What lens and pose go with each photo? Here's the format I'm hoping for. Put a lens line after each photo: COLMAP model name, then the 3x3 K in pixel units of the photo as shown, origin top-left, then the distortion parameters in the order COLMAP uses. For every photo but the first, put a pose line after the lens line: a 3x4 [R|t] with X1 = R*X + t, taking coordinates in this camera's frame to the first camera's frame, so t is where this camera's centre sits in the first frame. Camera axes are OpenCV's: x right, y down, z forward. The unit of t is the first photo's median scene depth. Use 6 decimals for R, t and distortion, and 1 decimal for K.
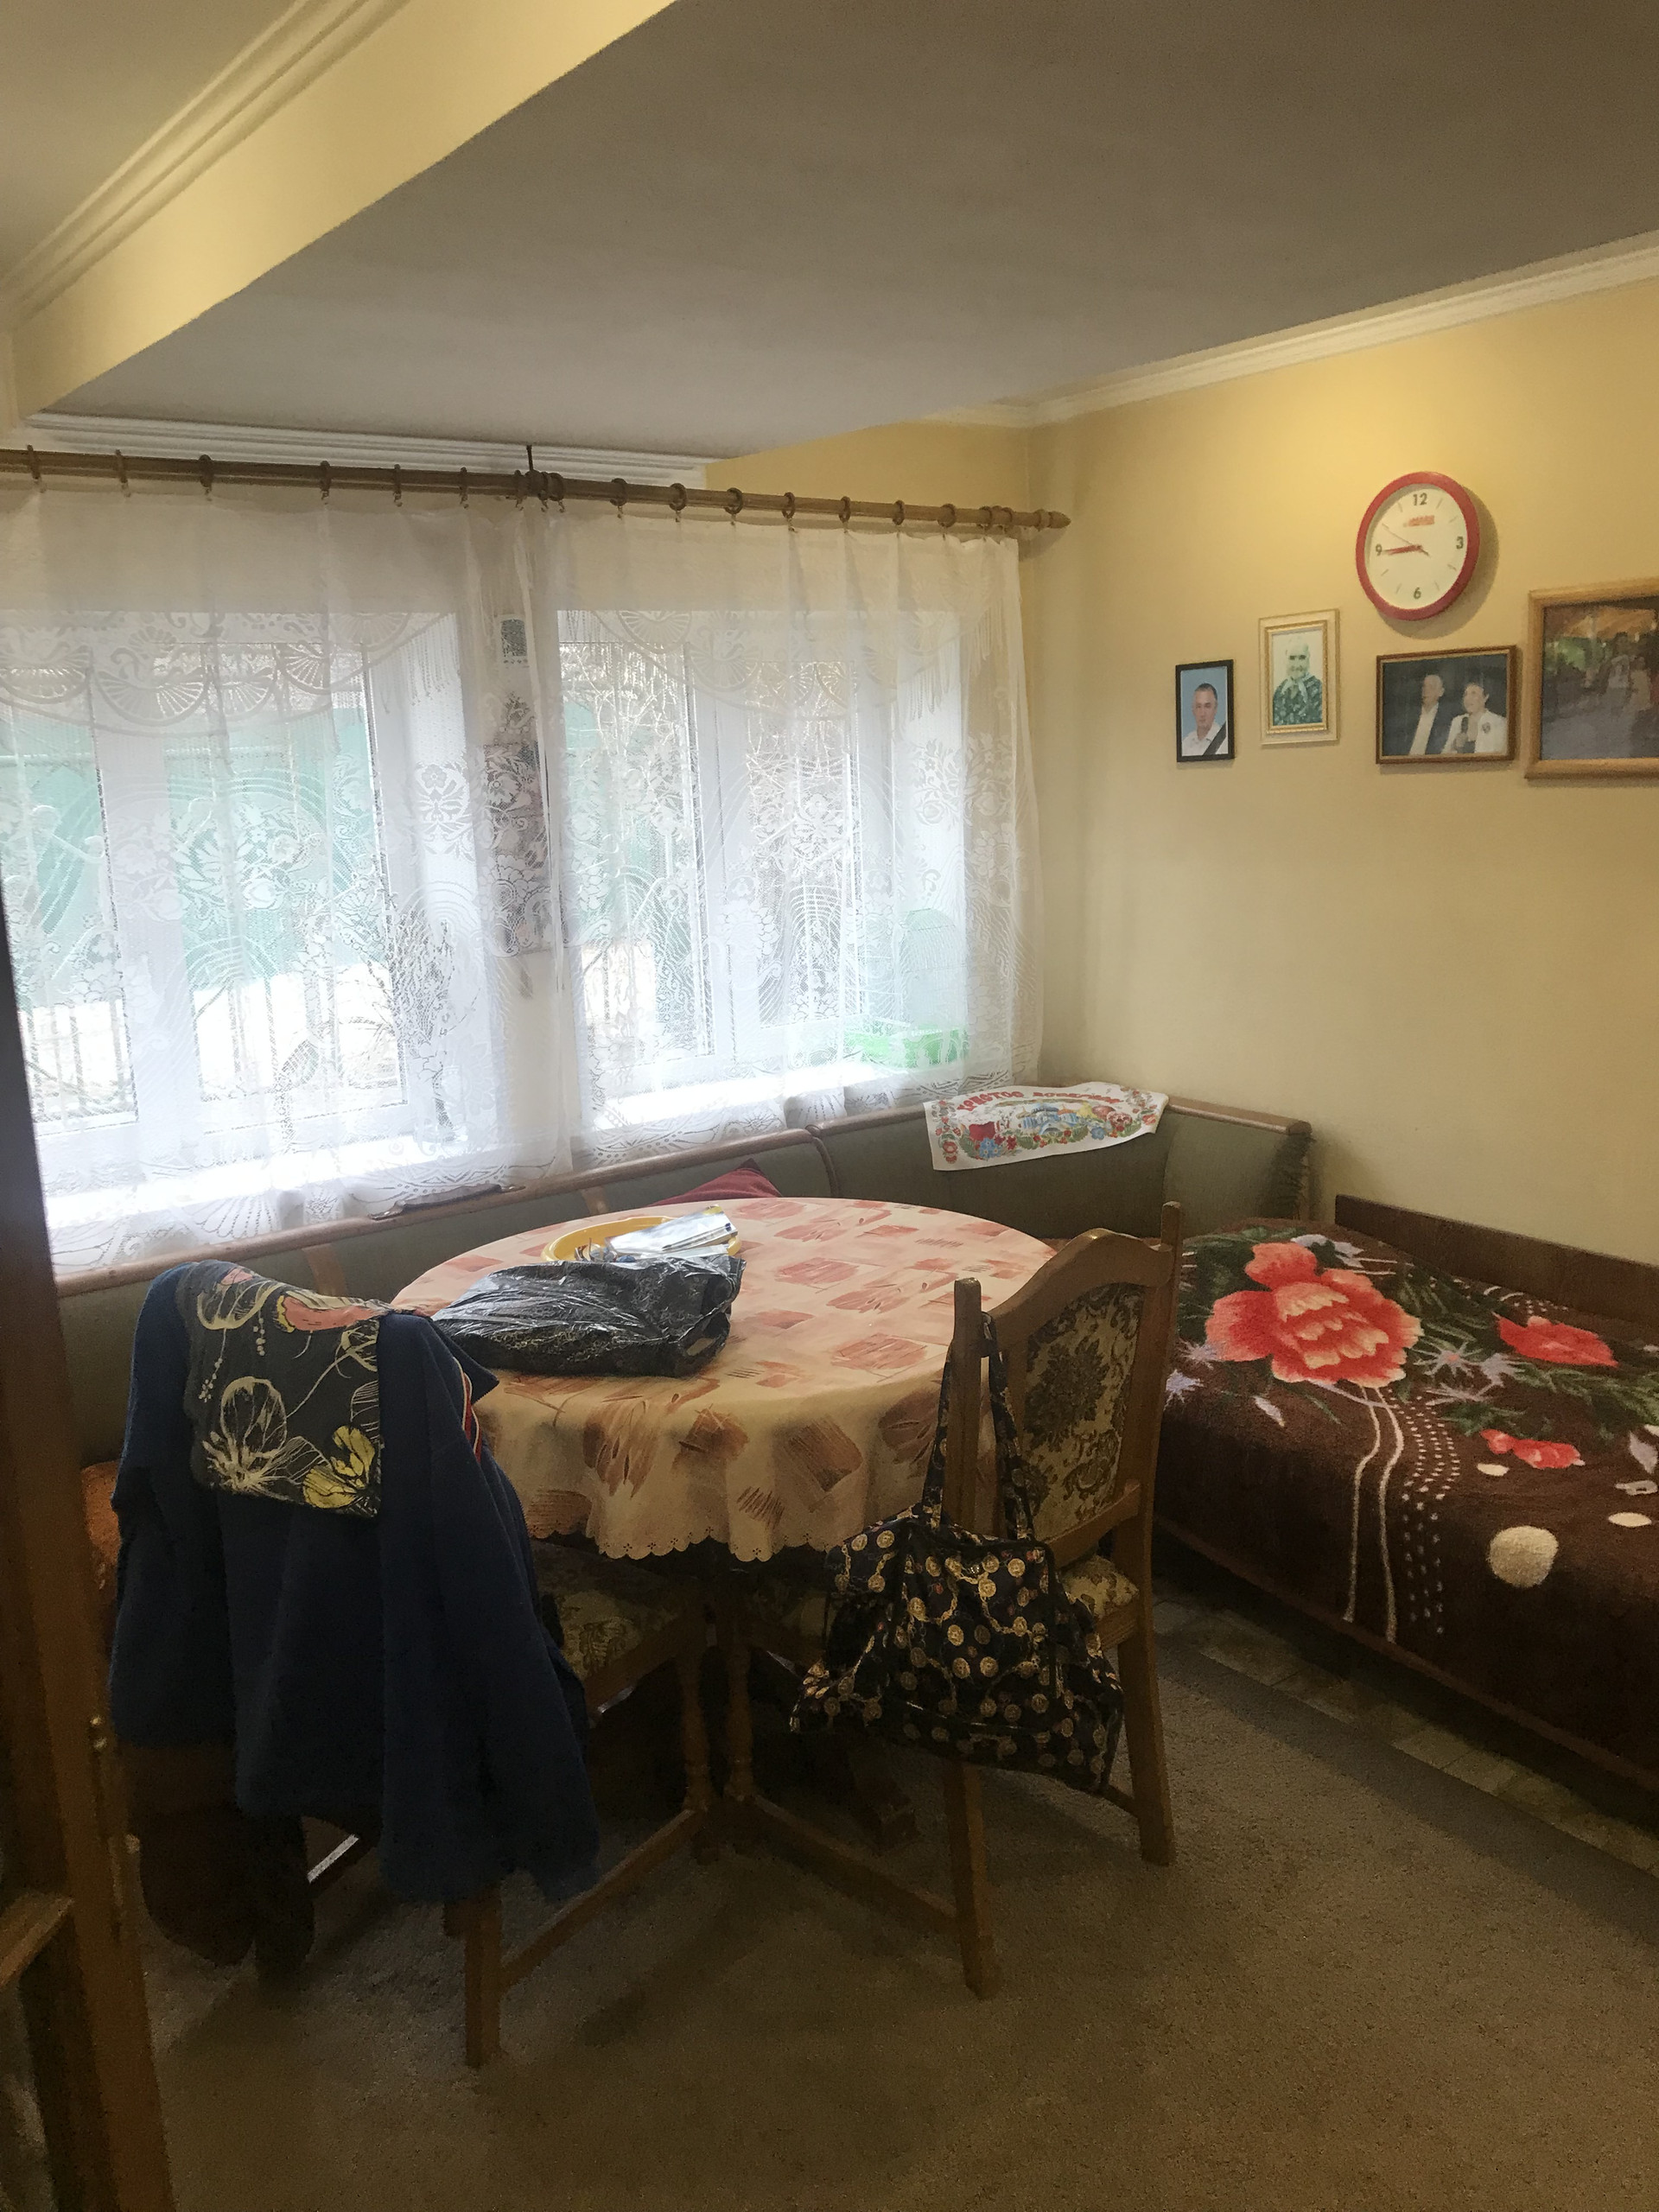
lens RADIAL K [[1790.0, 0, 851.3], [0, 1790.0, 1077.3], [0, 0, 1]] dist [0.072784, -0.188723]
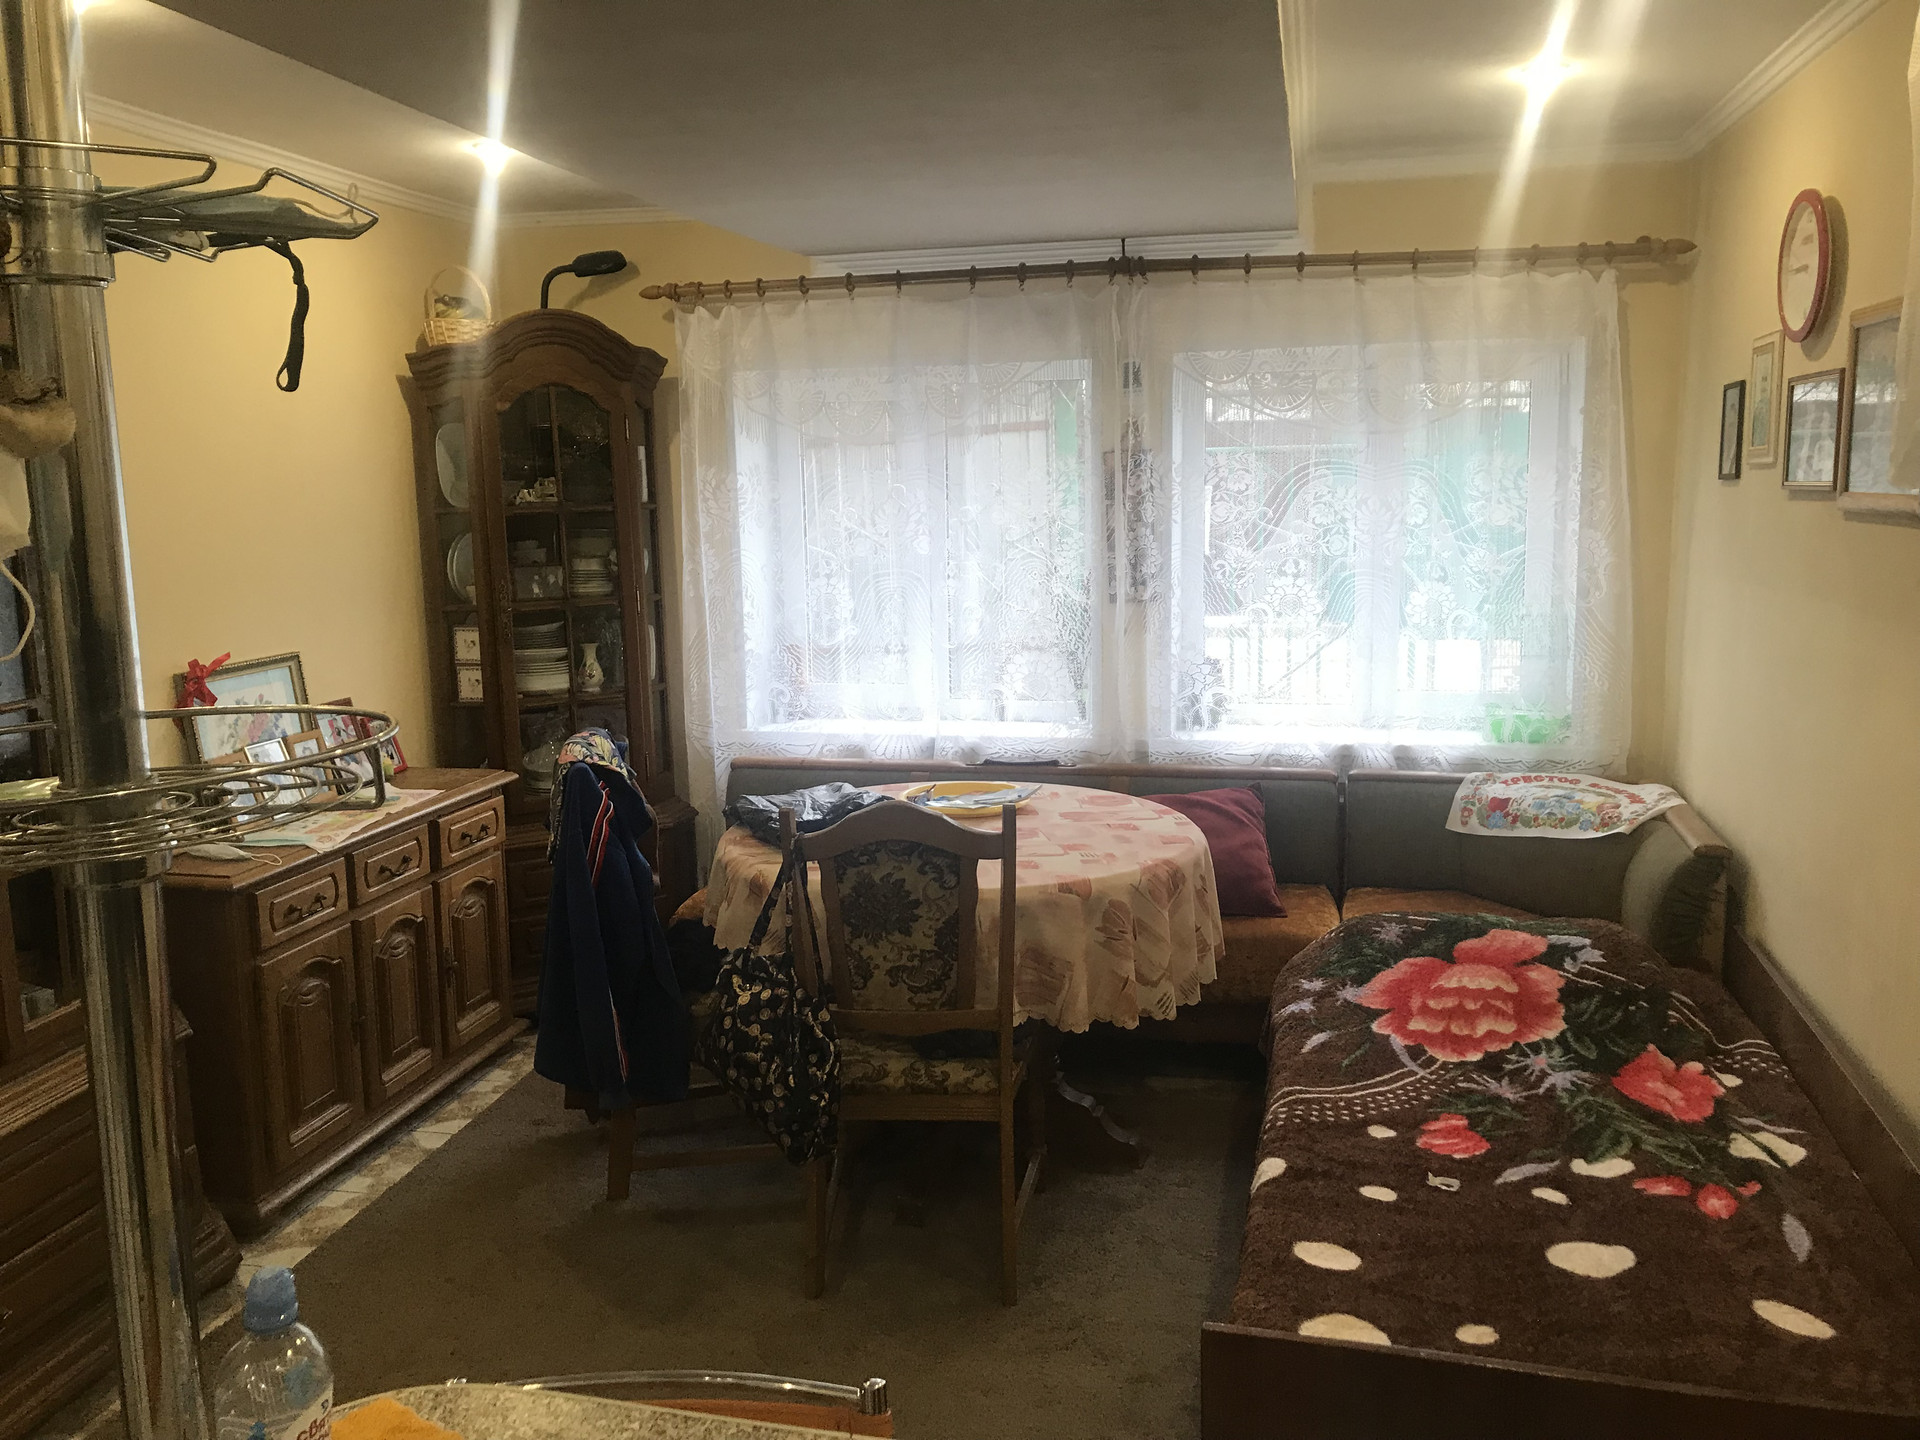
lens RADIAL K [[1543.4, 0, 947.4], [0, 1543.4, 697.2], [0, 0, 1]] dist [0.032157, -0.016210]
pose [[0.655659, 0.139305, -0.742095, 0.700579], [-0.149997, 0.987275, 0.052805, -0.044343], [0.740008, 0.076690, 0.668211, 0.128748]]
